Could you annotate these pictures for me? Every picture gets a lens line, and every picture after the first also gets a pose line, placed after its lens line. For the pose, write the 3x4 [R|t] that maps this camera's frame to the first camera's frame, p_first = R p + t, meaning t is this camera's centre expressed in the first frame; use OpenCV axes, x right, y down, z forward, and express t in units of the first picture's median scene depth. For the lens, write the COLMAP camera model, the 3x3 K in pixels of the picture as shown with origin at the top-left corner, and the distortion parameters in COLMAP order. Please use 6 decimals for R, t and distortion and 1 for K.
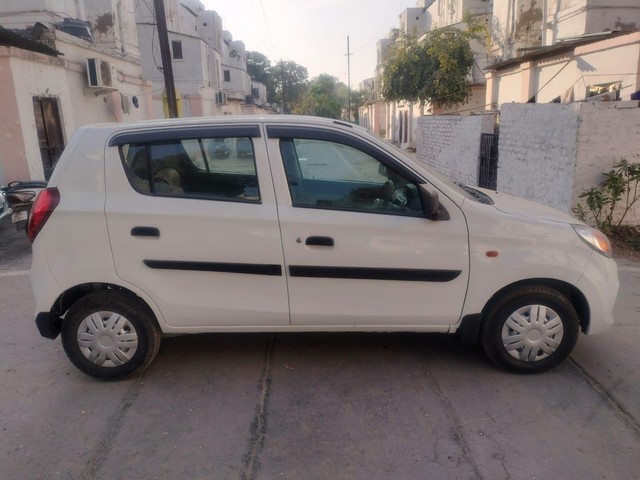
lens RADIAL K [[479.6, 0, 312.8], [0, 479.6, 238.6], [0, 0, 1]] dist [0.023298, -0.033207]
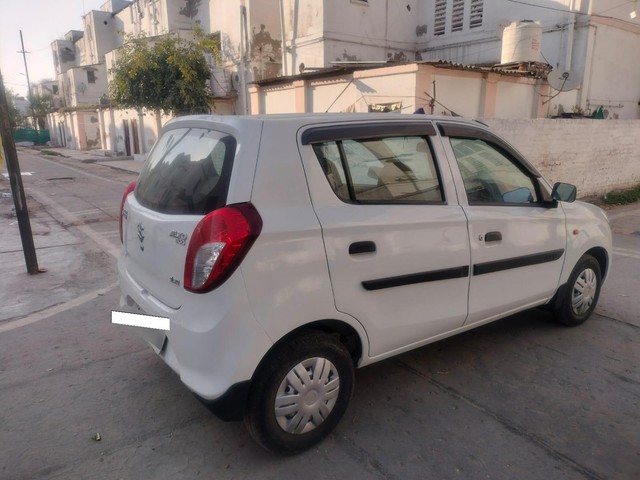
lens RADIAL K [[479.6, 0, 319.3], [0, 479.6, 241.5], [0, 0, 1]] dist [0.023298, -0.033207]
pose [[0.802126, -0.108893, 0.587142, -0.218097], [0.120379, 0.992534, 0.019621, -0.012220], [-0.584895, 0.054941, 0.809246, 0.093735]]
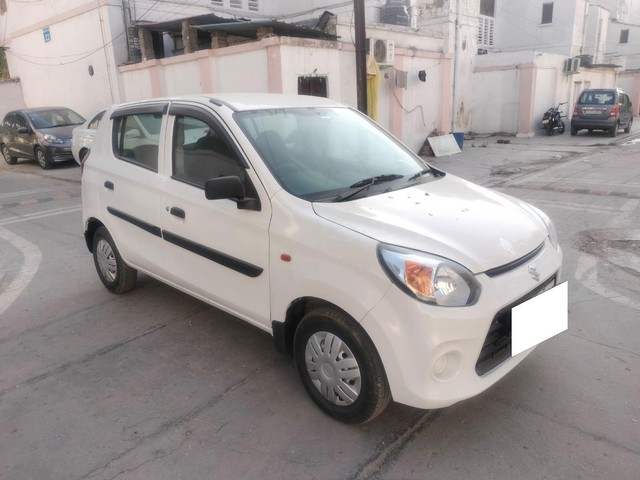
lens RADIAL K [[479.6, 0, 315.0], [0, 479.6, 243.1], [0, 0, 1]] dist [0.023298, -0.033207]
pose [[0.723439, 0.190584, -0.663561, 0.237736], [-0.148871, 0.981594, 0.119624, -0.025137], [0.674146, 0.012244, 0.738496, 0.100495]]
